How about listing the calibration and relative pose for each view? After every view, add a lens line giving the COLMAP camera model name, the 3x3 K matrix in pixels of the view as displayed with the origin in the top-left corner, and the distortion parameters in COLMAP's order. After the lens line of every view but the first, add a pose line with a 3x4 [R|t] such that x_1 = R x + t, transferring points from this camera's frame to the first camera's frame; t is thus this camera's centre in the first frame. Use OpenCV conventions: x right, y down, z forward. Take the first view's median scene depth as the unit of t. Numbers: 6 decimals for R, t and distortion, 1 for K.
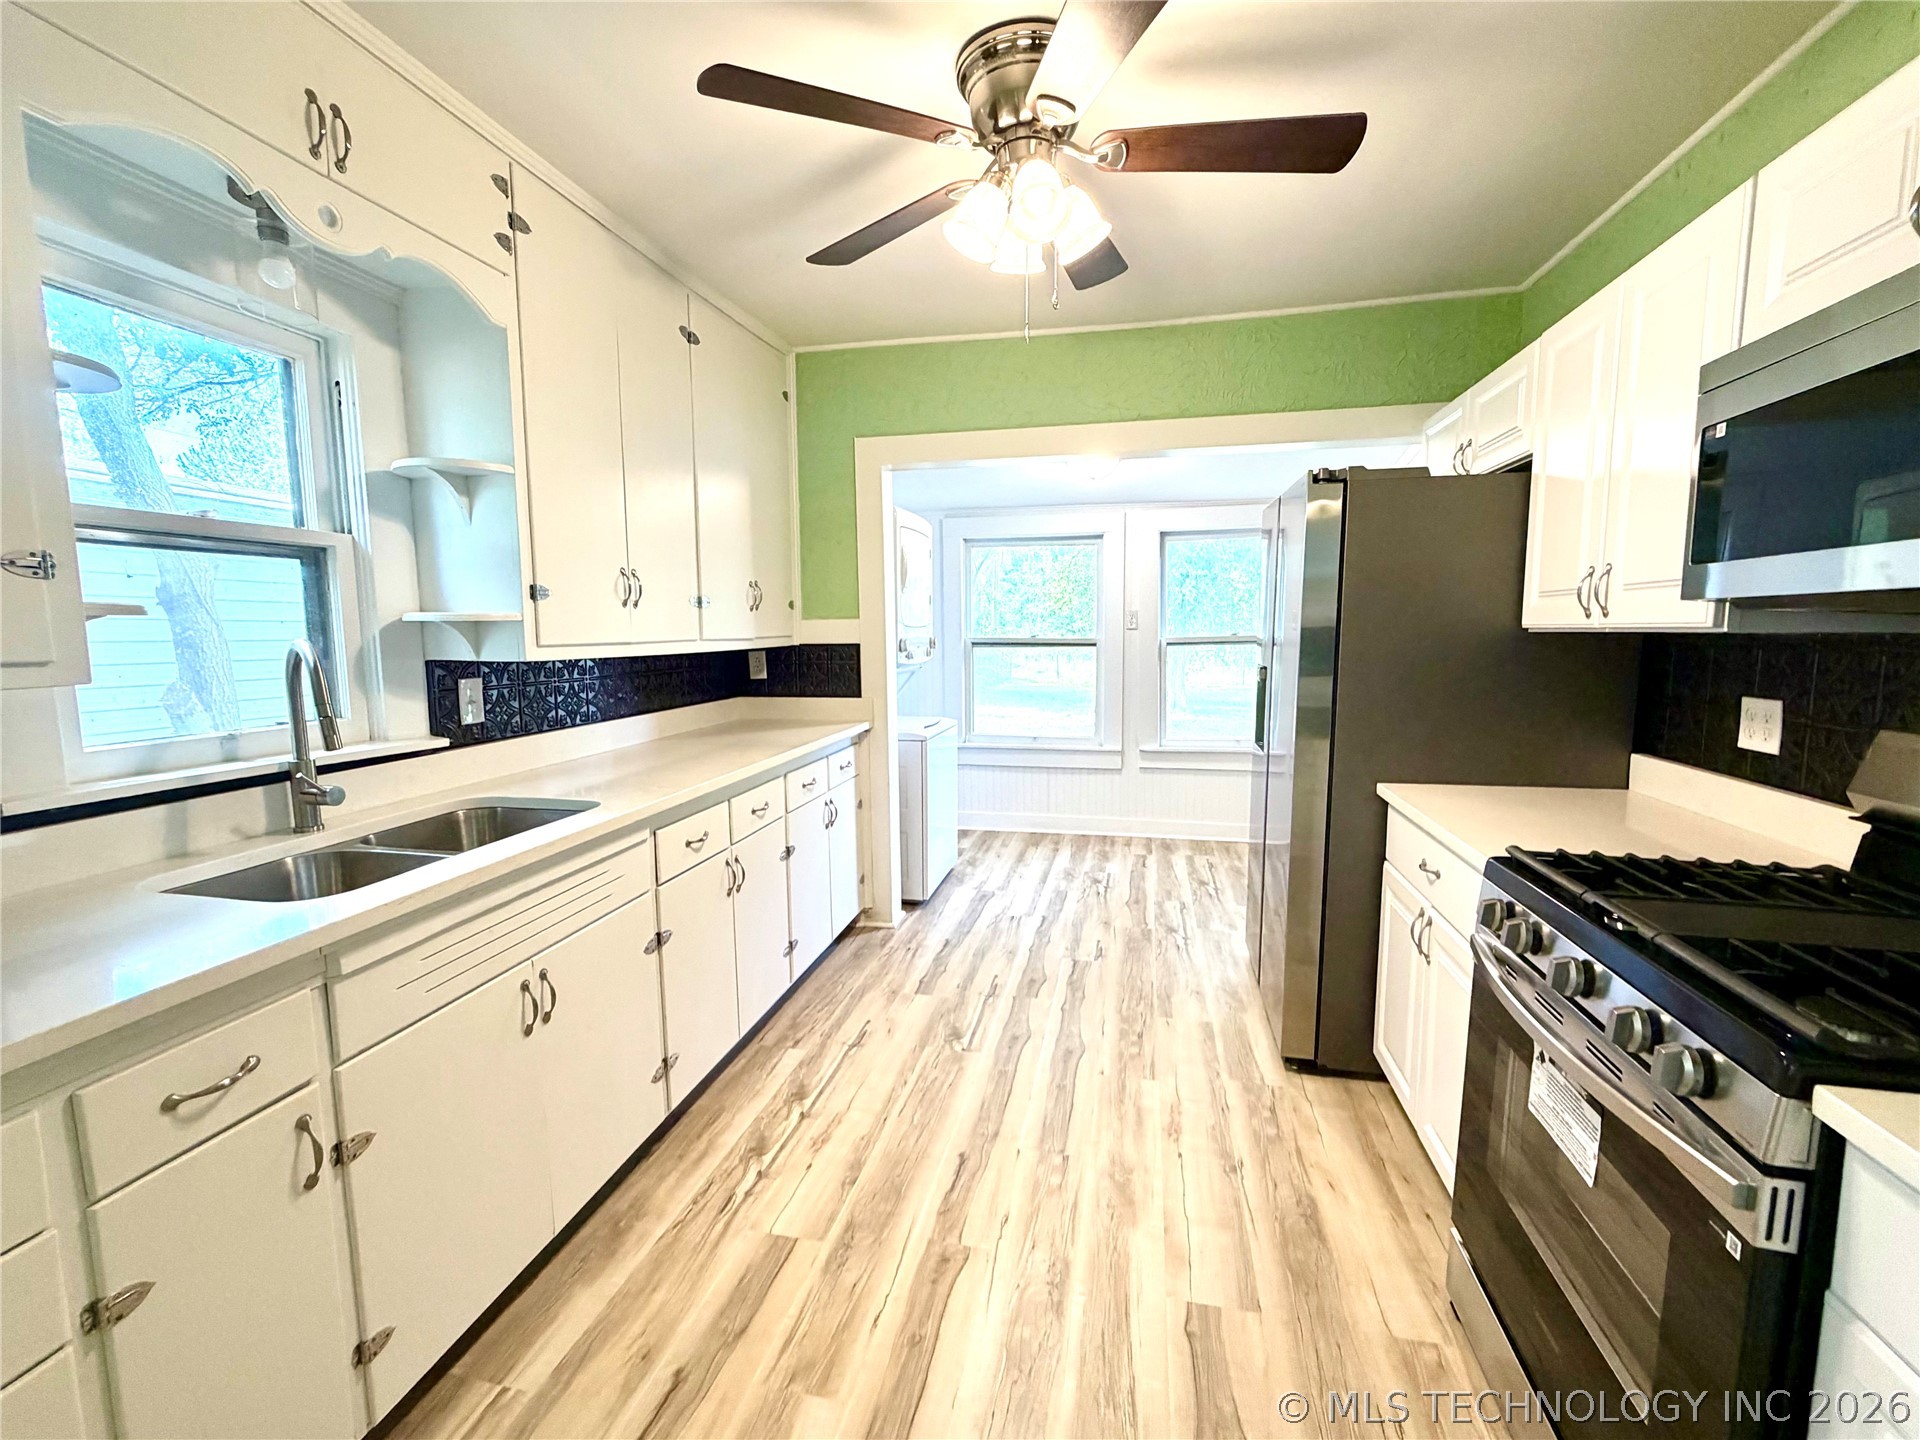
lens RADIAL K [[820.2, 0, 960.1], [0, 820.2, 720.1], [0, 0, 1]] dist [-0.001516, 0.000660]
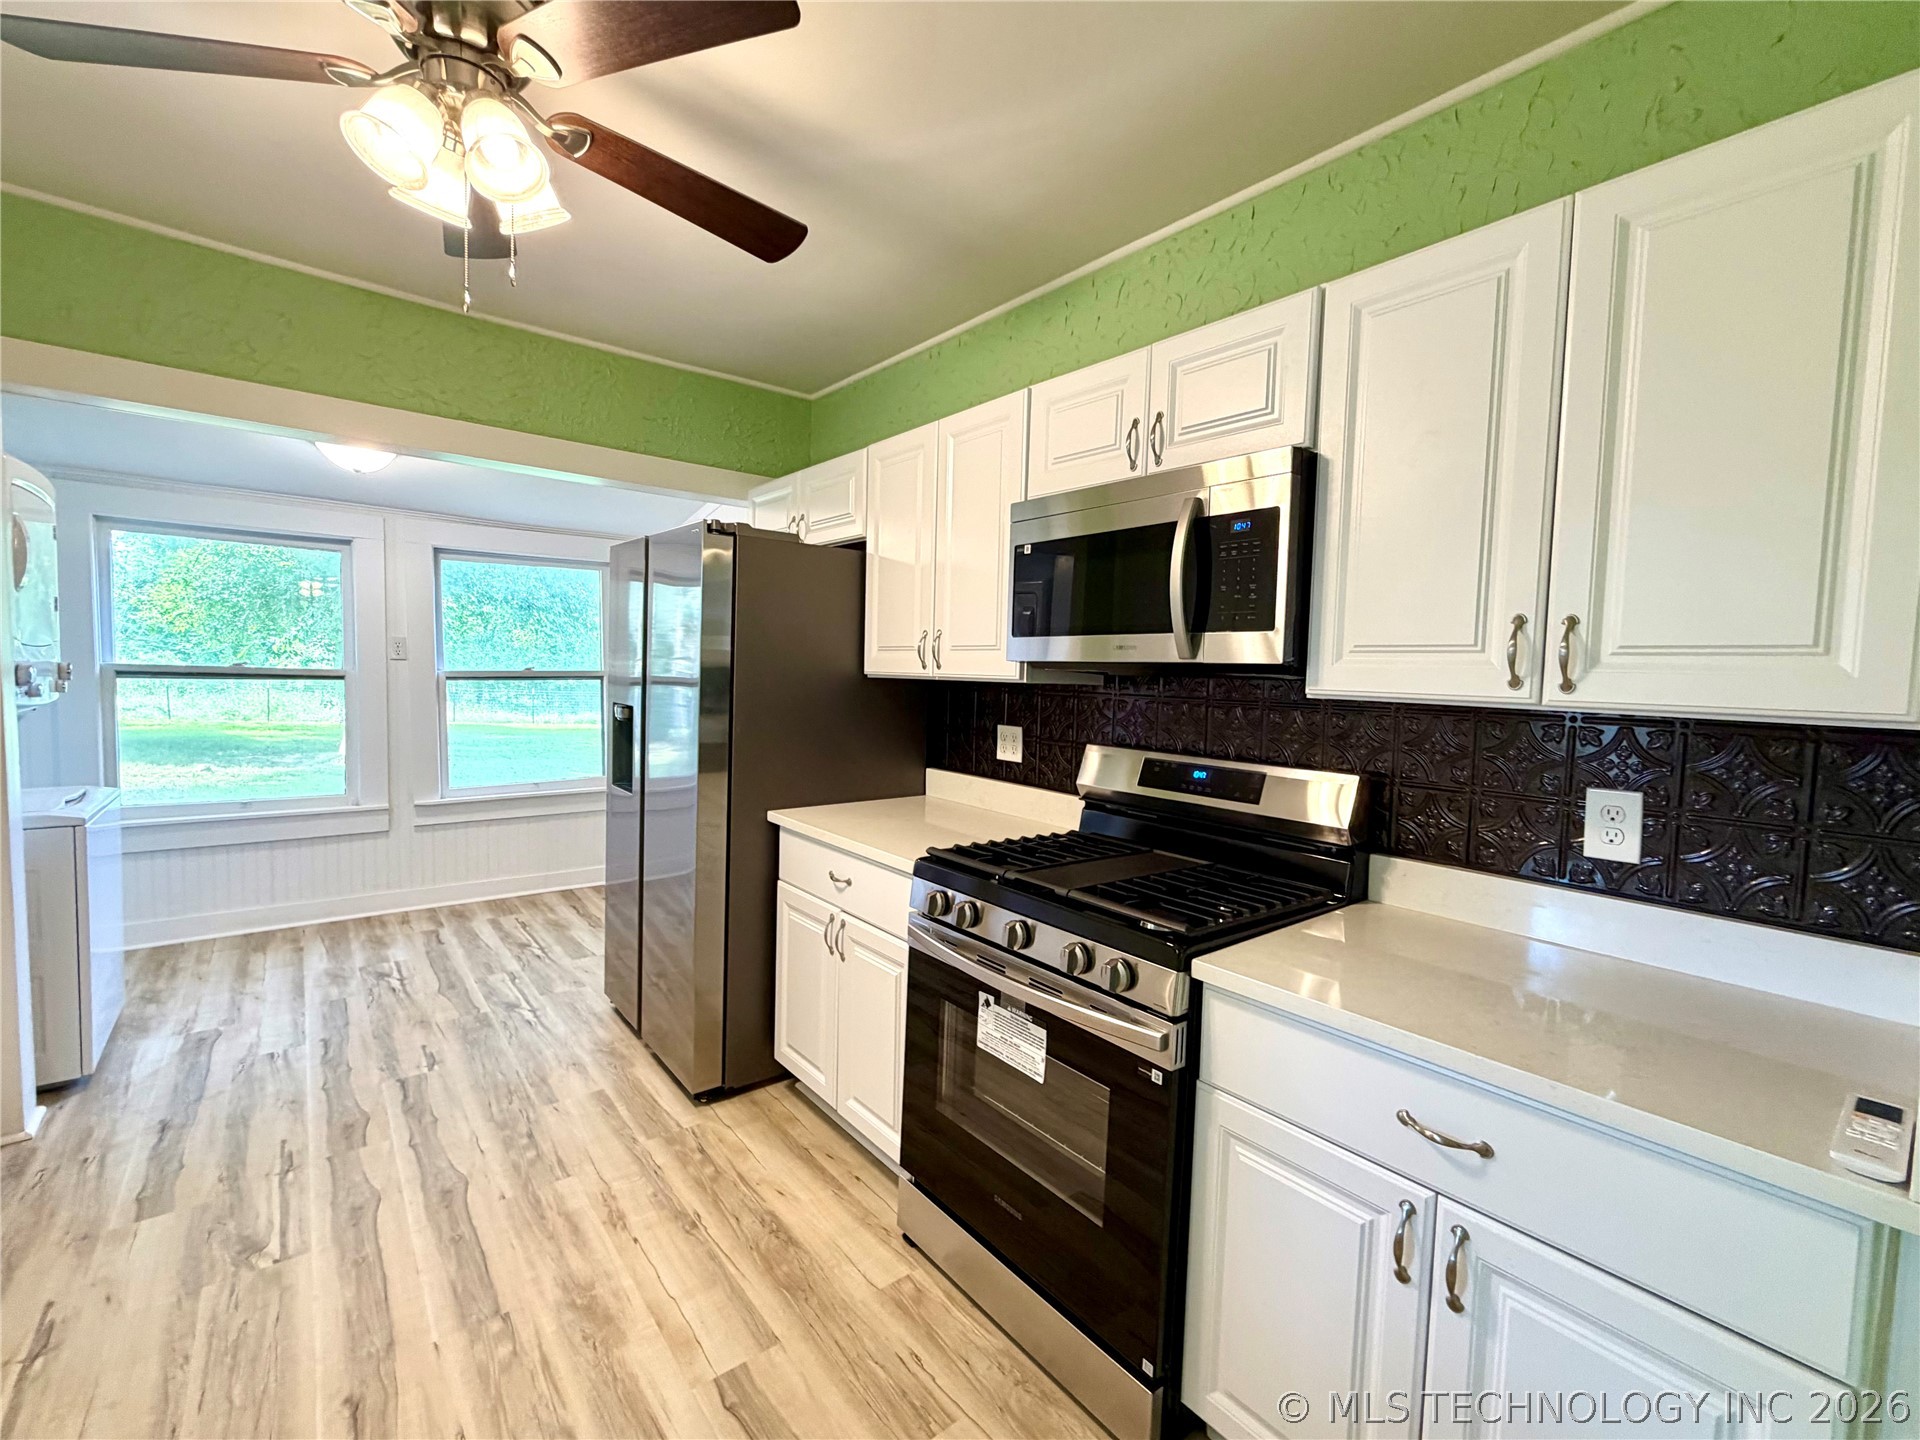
lens RADIAL K [[820.2, 0, 959.0], [0, 820.2, 719.9], [0, 0, 1]] dist [-0.001516, 0.000660]
pose [[0.620859, -0.022868, 0.783589, -0.209585], [0.055016, 0.998381, -0.014454, -0.017079], [-0.781989, 0.052084, 0.621112, 0.115636]]
